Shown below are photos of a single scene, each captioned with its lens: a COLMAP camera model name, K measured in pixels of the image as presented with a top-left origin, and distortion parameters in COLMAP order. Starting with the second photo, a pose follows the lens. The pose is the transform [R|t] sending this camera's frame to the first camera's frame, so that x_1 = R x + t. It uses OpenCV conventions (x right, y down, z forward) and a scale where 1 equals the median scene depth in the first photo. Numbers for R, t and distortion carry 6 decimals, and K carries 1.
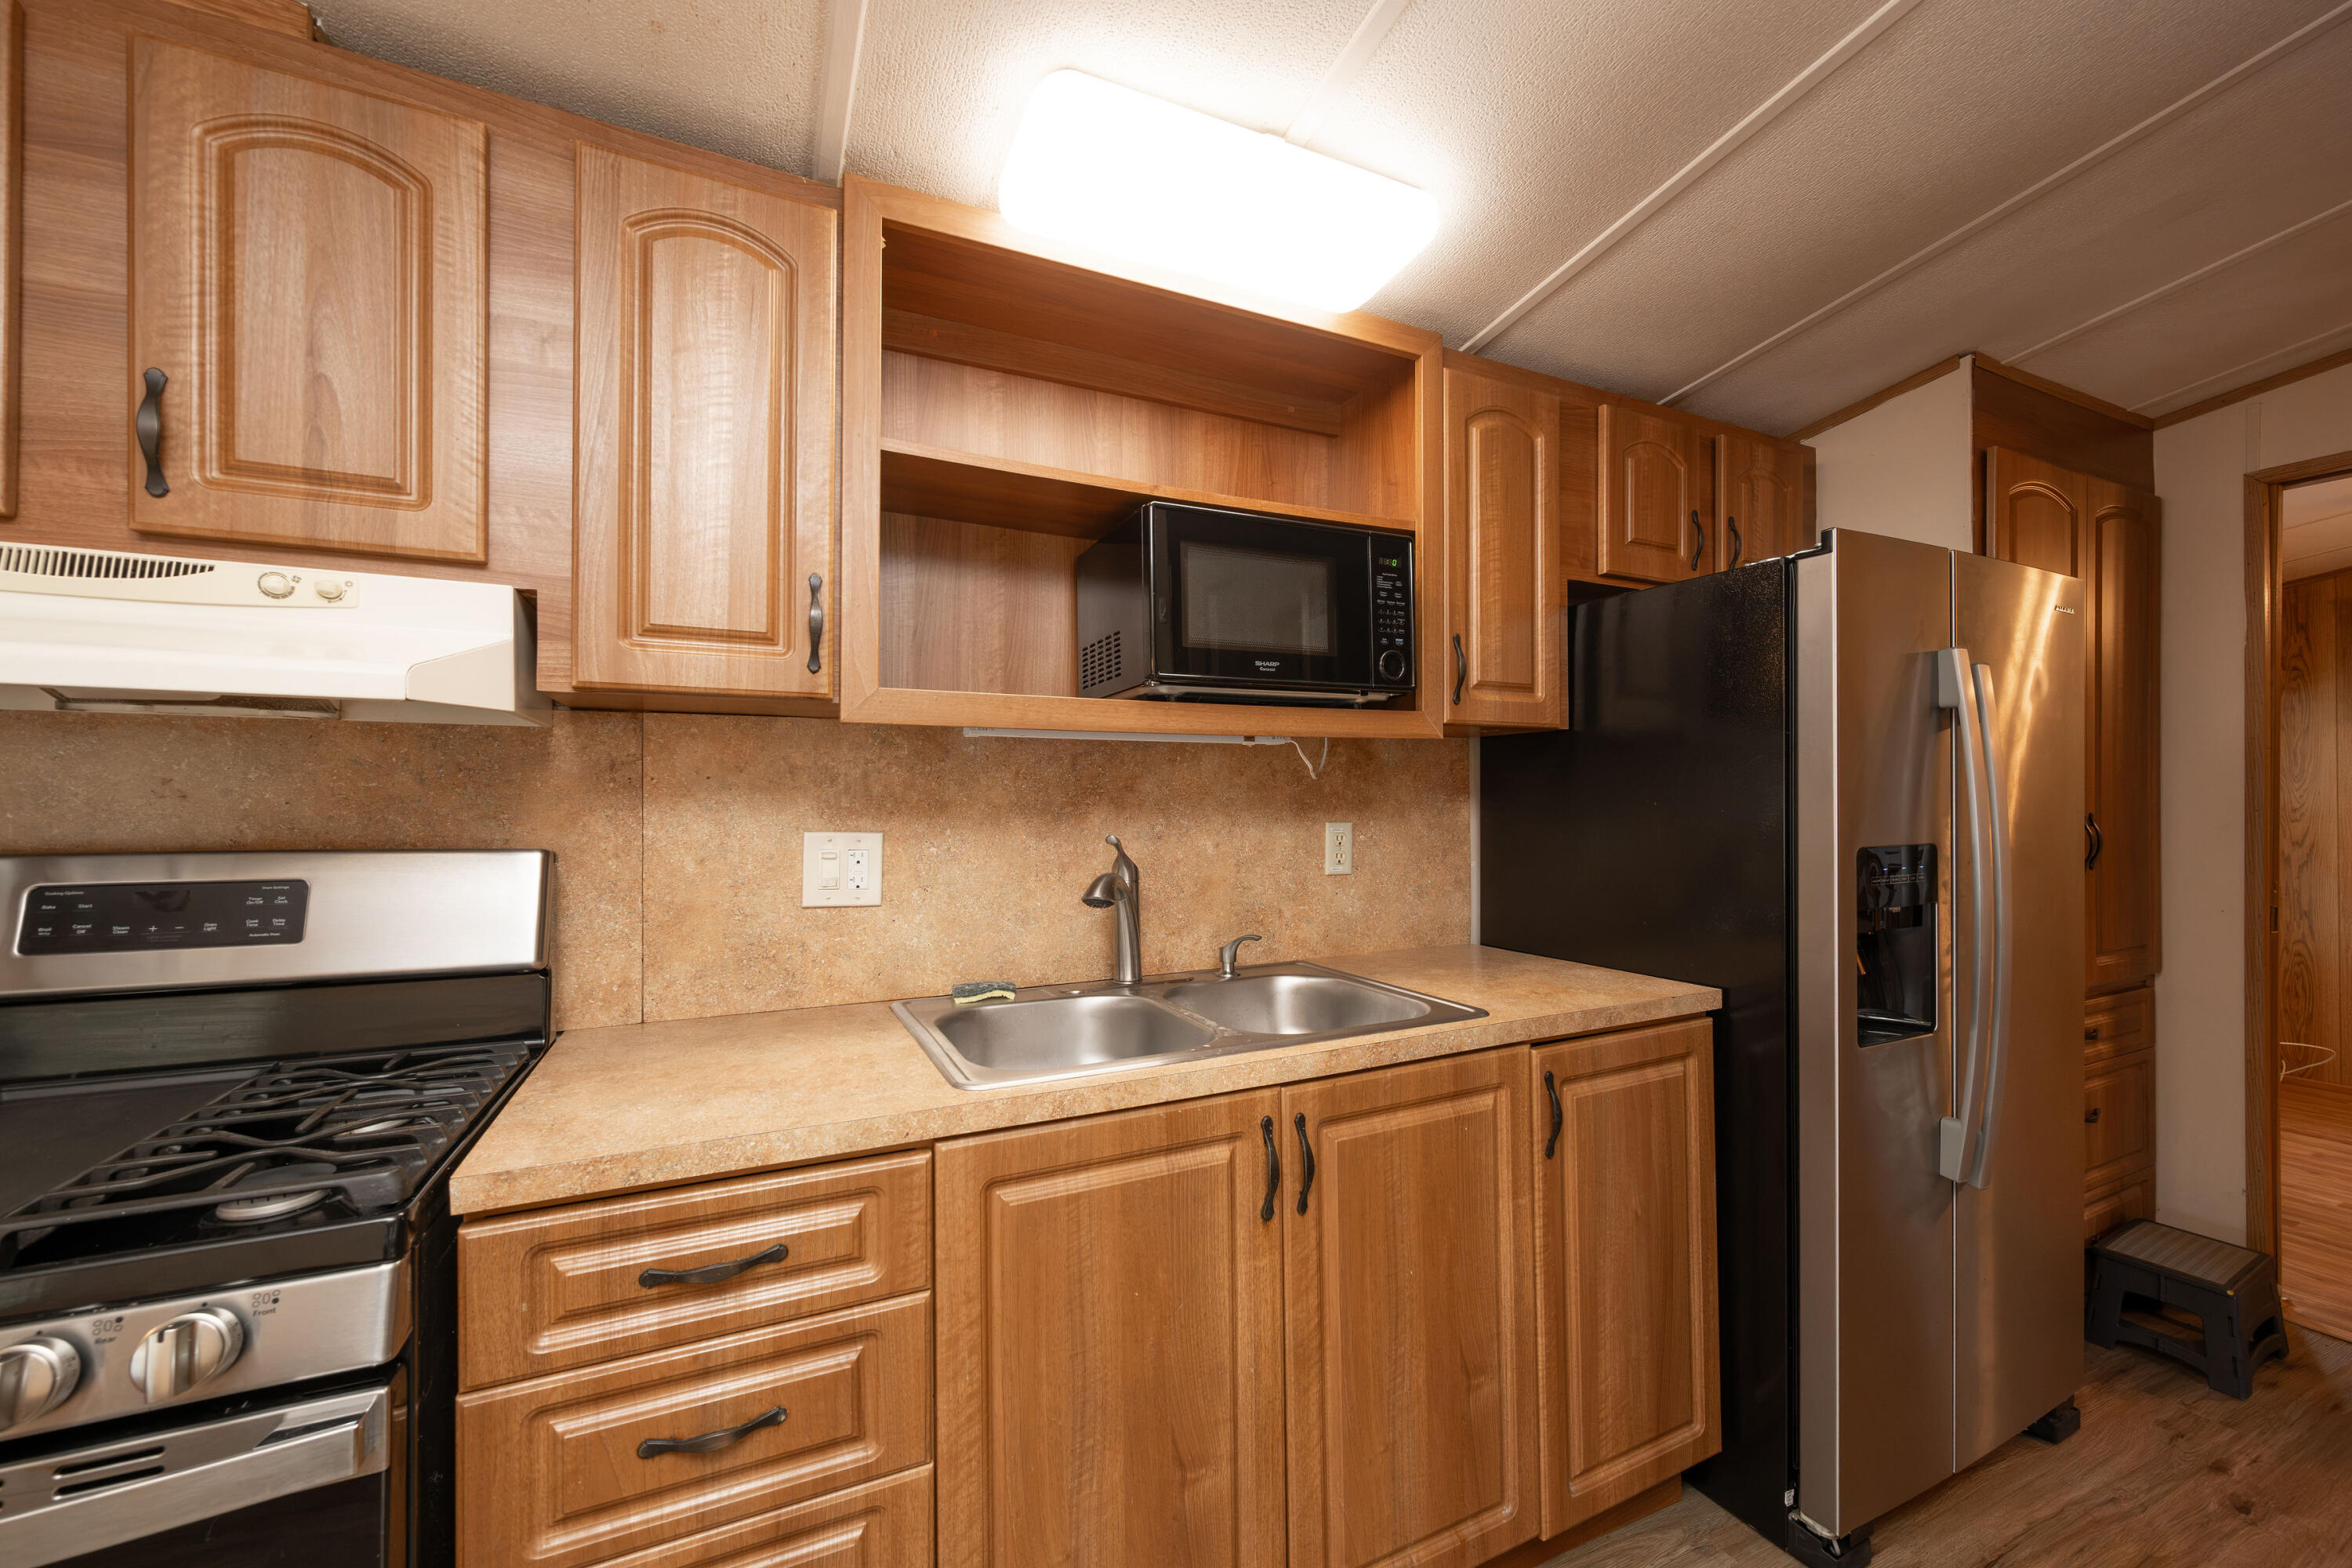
lens RADIAL K [[918.5, 0, 1193.5], [0, 918.5, 788.9], [0, 0, 1]] dist [-0.000994, 0.000178]
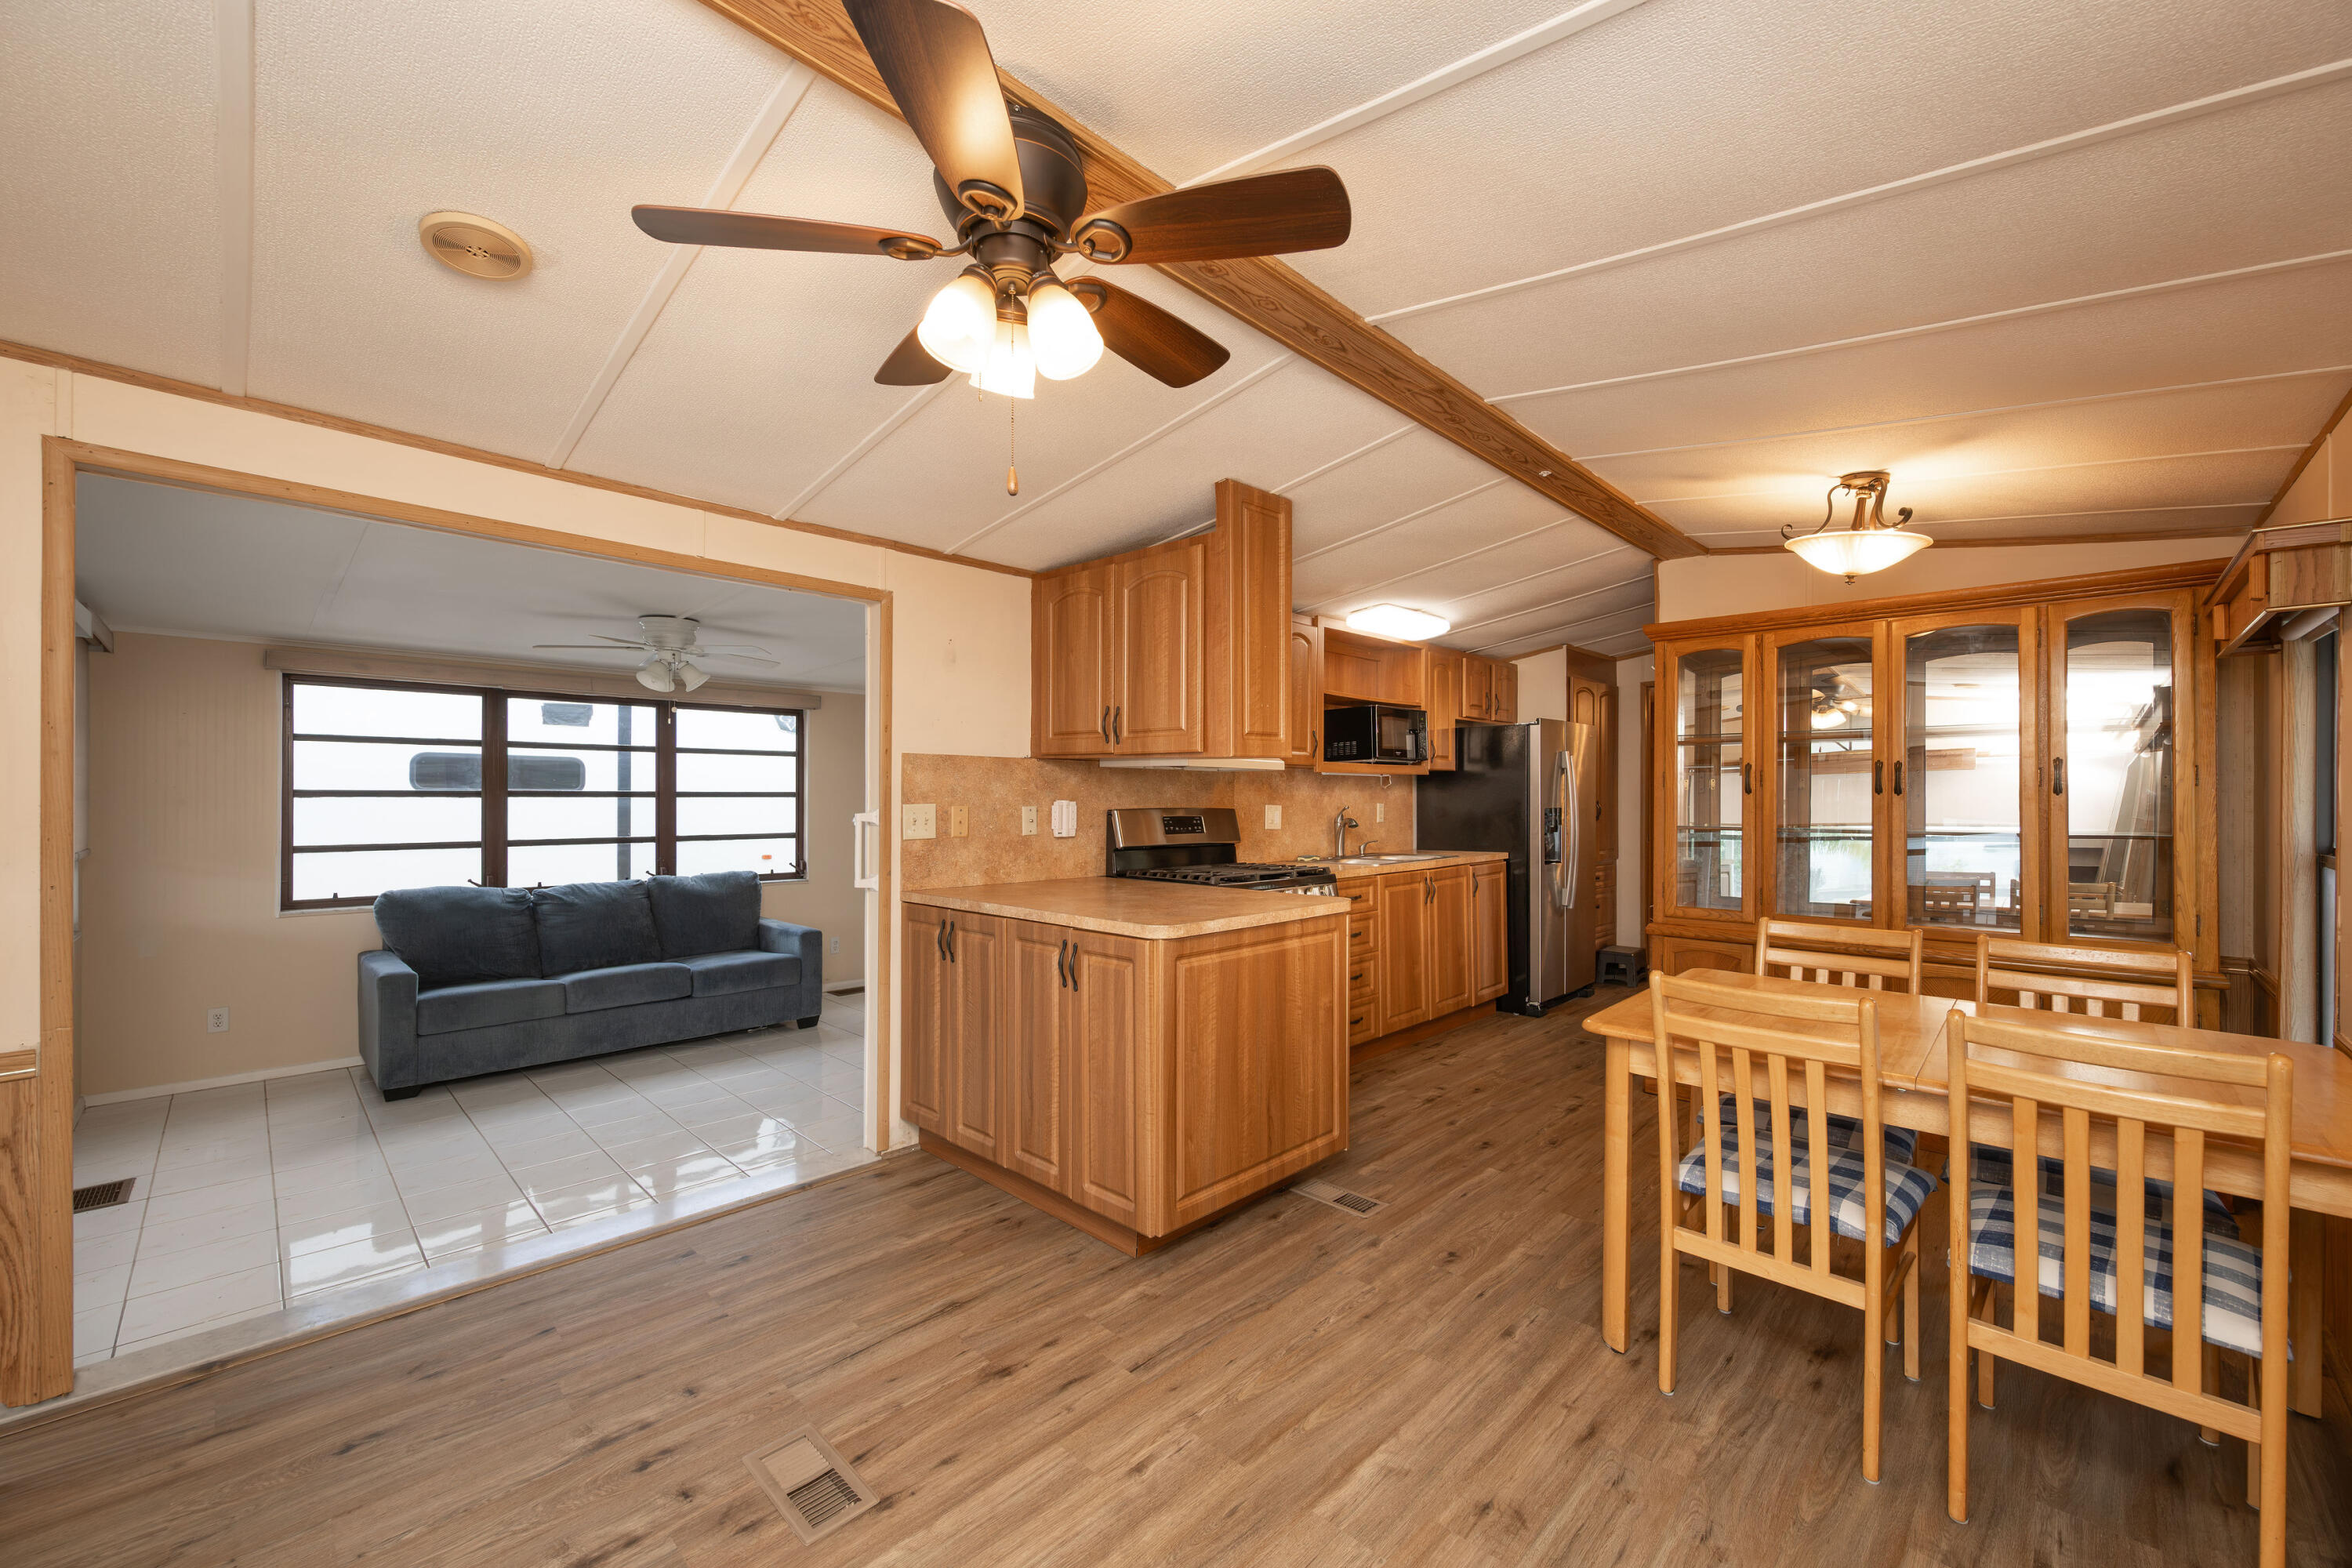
lens RADIAL K [[918.5, 0, 1180.0], [0, 918.5, 792.3], [0, 0, 1]] dist [-0.000994, 0.000178]
pose [[0.941866, 0.001392, 0.335985, -1.675081], [-0.001893, 0.999998, 0.001165, 0.001407], [-0.335983, -0.001733, 0.941867, -1.741211]]
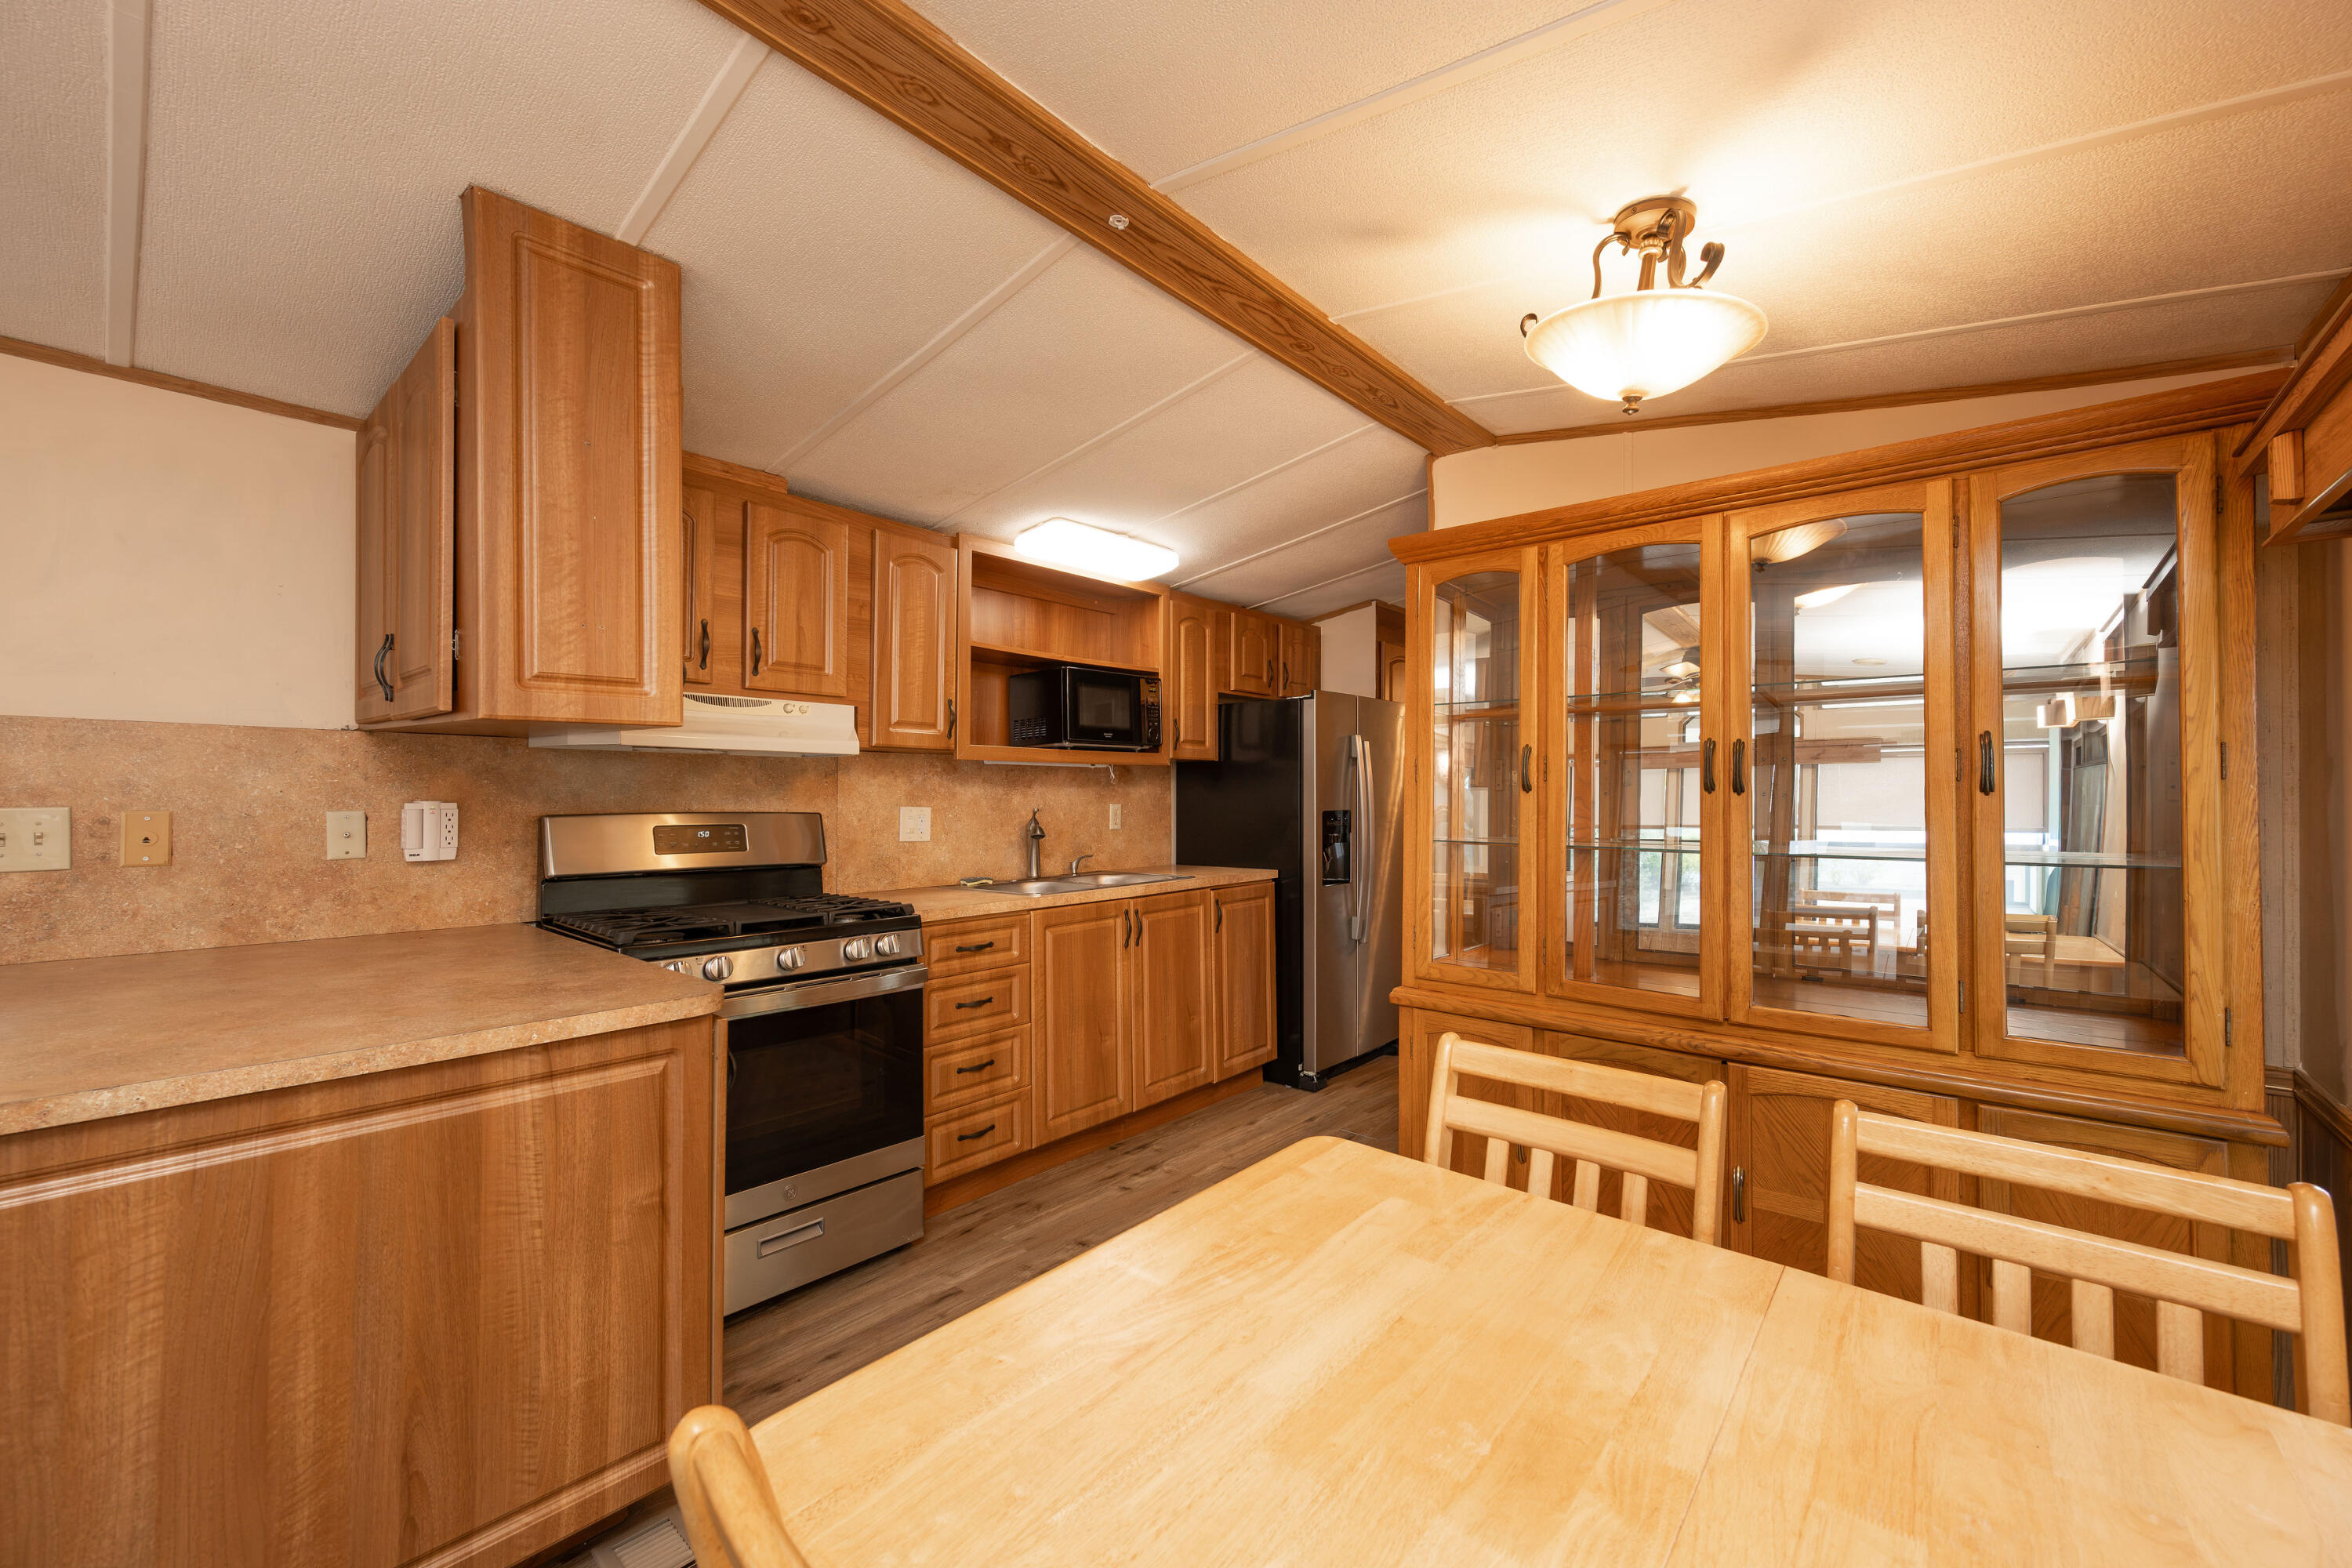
lens RADIAL K [[918.5, 0, 1183.9], [0, 918.5, 781.3], [0, 0, 1]] dist [-0.000994, 0.000178]
pose [[0.920697, 0.006875, 0.390217, -0.631946], [-0.004222, 0.999962, -0.007657, 0.001467], [-0.390254, 0.005403, 0.920691, -1.193718]]
